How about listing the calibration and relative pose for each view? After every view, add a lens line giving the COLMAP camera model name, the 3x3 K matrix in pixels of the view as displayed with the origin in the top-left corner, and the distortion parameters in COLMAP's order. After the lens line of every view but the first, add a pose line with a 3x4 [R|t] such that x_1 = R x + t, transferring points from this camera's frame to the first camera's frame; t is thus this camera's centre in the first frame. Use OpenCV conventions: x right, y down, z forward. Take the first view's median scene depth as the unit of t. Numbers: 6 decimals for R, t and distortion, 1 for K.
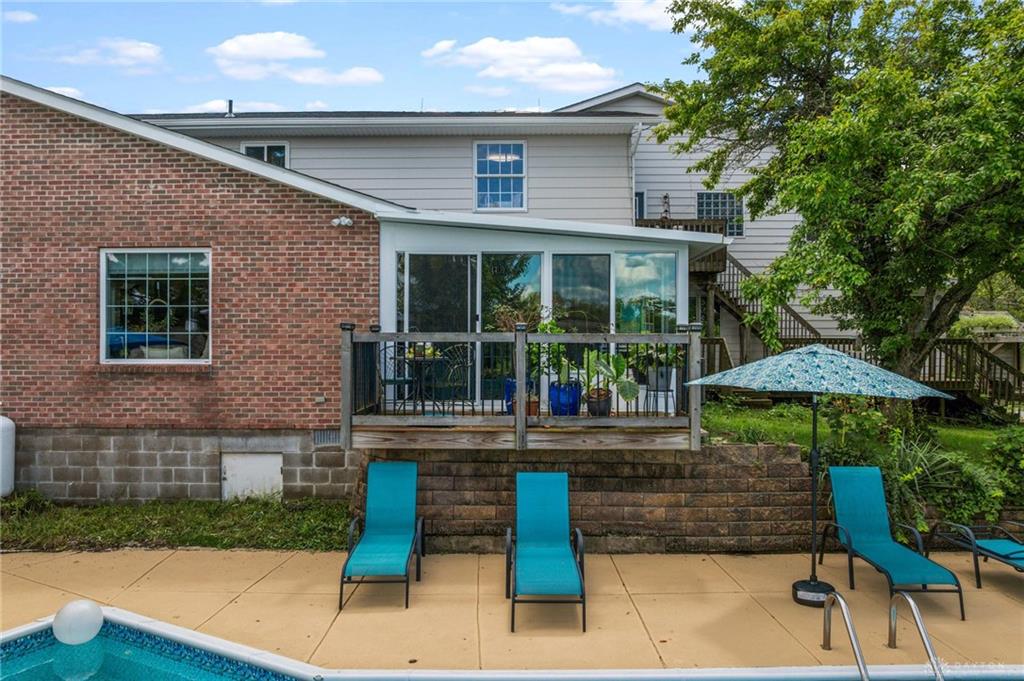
lens RADIAL K [[750.0, 0, 512.5], [0, 750.0, 342.8], [0, 0, 1]] dist [-0.008504, 0.005332]
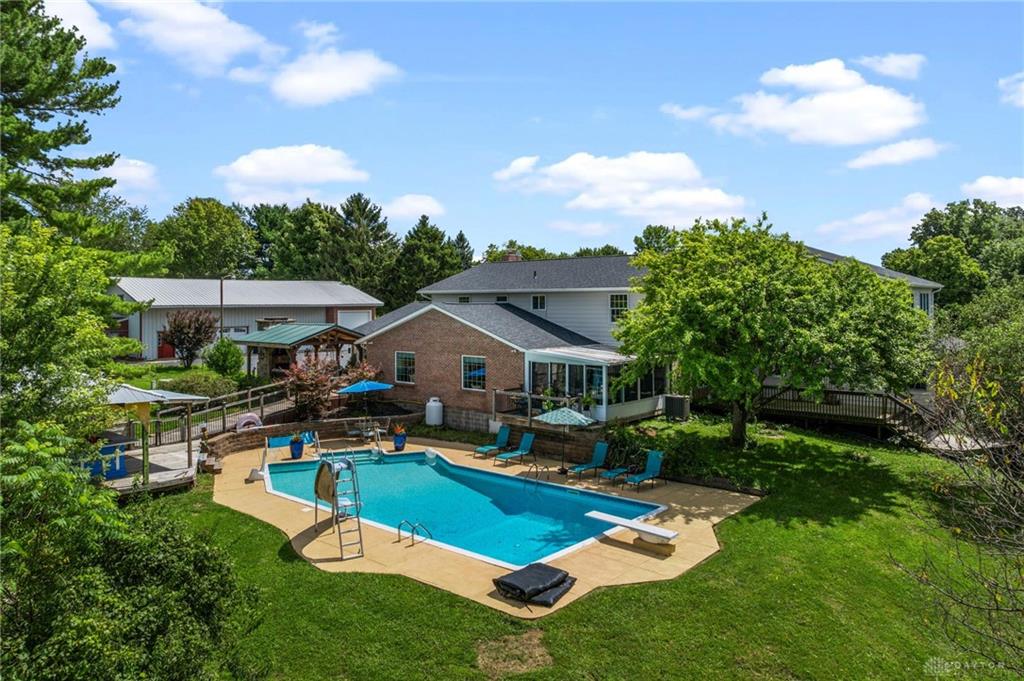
lens RADIAL K [[750.0, 0, 513.6], [0, 750.0, 335.3], [0, 0, 1]] dist [-0.008504, 0.005332]
pose [[0.758520, 0.027047, -0.651088, 1.843604], [0.007305, 0.998723, 0.049998, -0.385717], [0.651608, -0.042681, 0.757354, -1.417789]]
